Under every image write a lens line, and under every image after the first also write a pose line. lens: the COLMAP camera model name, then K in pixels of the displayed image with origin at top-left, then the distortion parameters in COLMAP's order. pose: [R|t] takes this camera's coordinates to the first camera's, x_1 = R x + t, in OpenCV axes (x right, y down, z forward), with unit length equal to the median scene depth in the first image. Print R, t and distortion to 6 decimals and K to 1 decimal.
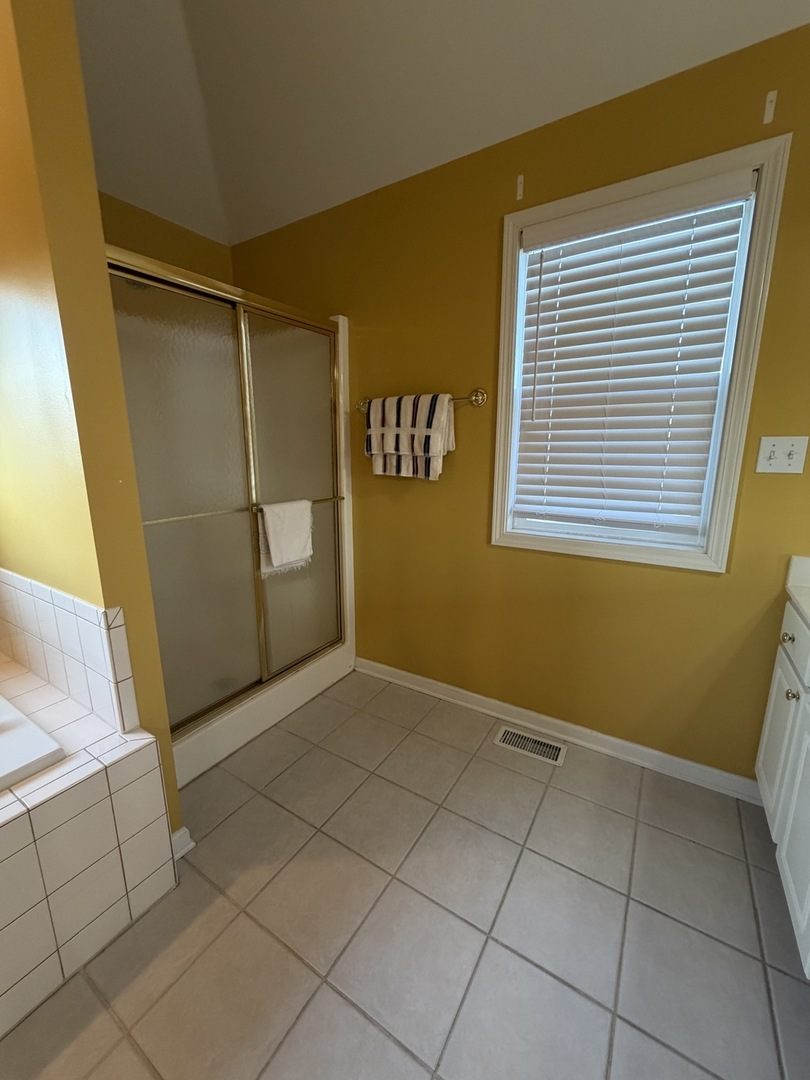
lens RADIAL K [[420.0, 0, 405.0], [0, 420.0, 540.0], [0, 0, 1]] dist [-0.012270, -0.000030]
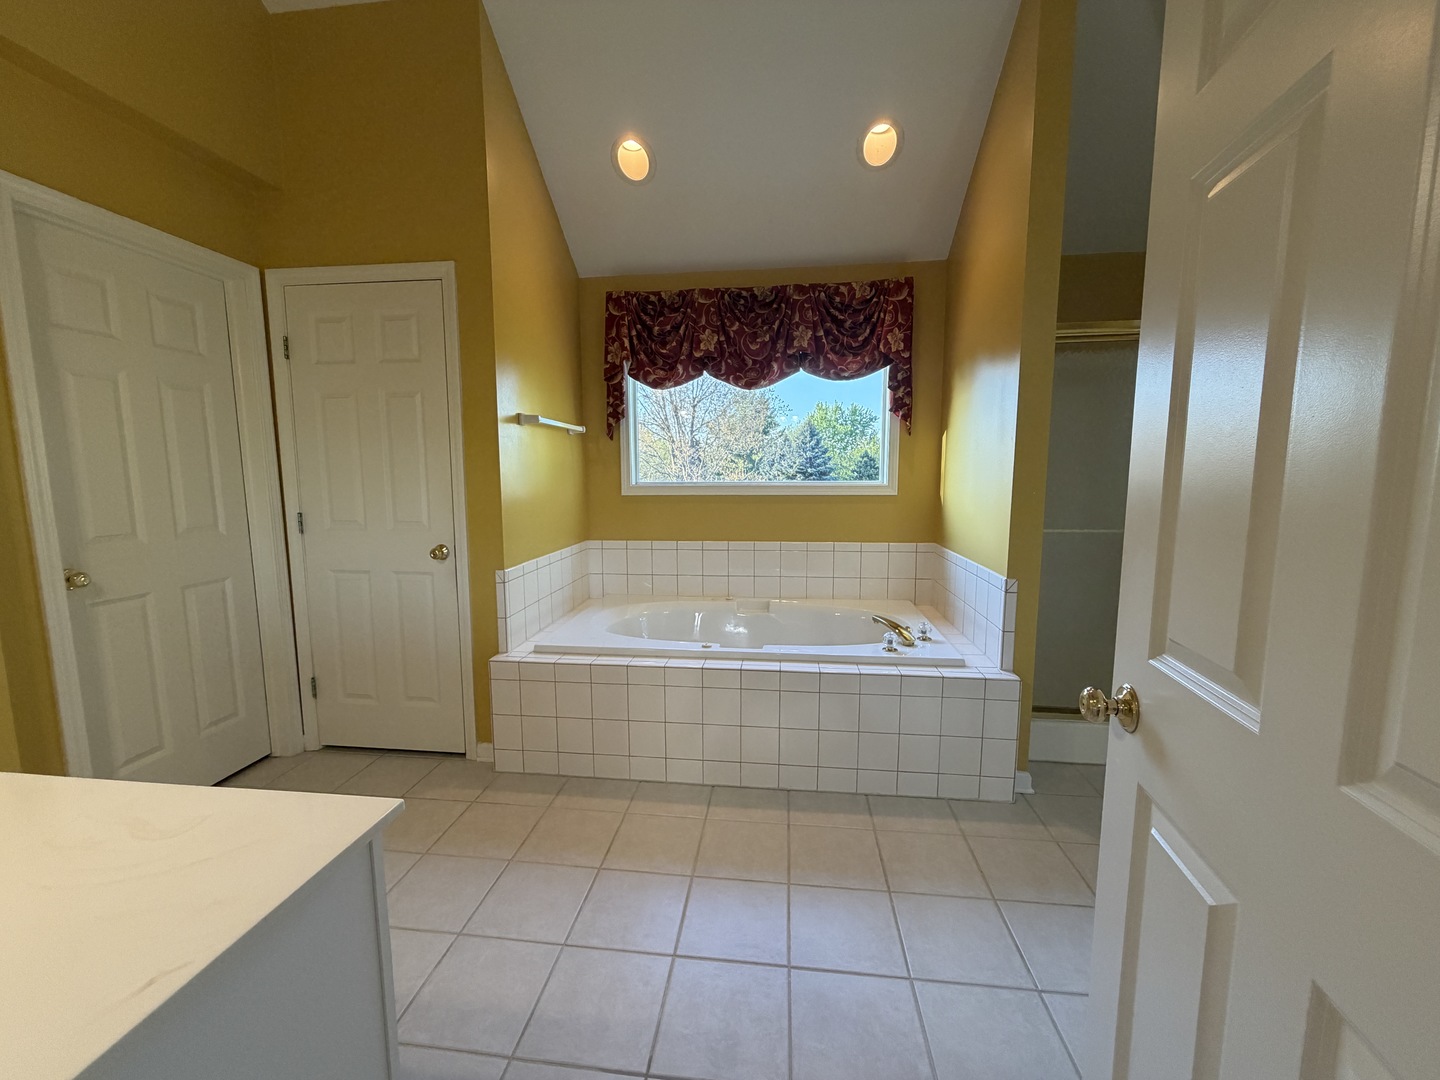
lens RADIAL K [[560.0, 0, 720.0], [0, 560.0, 540.0], [0, 0, 1]] dist [-0.012270, -0.000030]
pose [[0.444674, 0.106069, -0.889390, 0.548386], [-0.183802, 0.982638, 0.025293, 0.165969], [0.876631, 0.152224, 0.456449, -0.779979]]
